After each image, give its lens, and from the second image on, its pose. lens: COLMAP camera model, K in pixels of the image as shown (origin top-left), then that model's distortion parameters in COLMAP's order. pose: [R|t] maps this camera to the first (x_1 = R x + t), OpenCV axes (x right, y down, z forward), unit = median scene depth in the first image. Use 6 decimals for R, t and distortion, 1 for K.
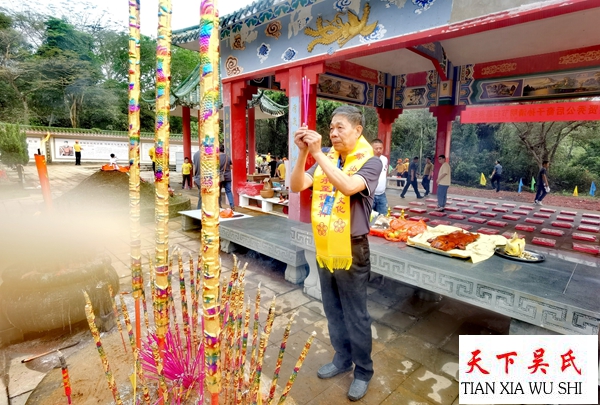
lens RADIAL K [[334.4, 0, 300.1], [0, 334.4, 193.9], [0, 0, 1]] dist [-0.098200, 0.050329]
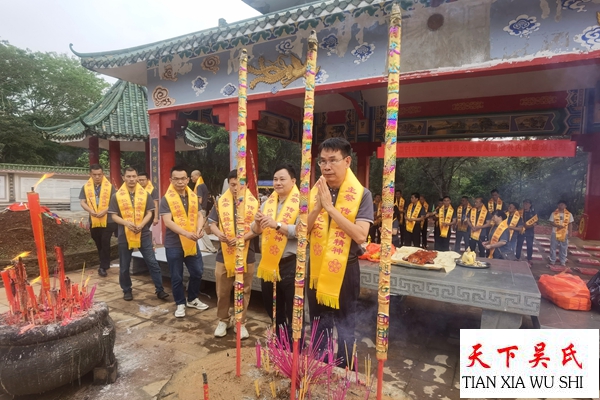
lens RADIAL K [[356.0, 0, 300.0], [0, 356.0, 200.0], [0, 0, 1]] dist [-0.069764, 0.000693]
pose [[0.952406, -0.023790, 0.303904, -0.161506], [0.048779, 0.995997, -0.074898, 0.002039], [-0.300906, 0.086157, 0.949754, -0.057950]]
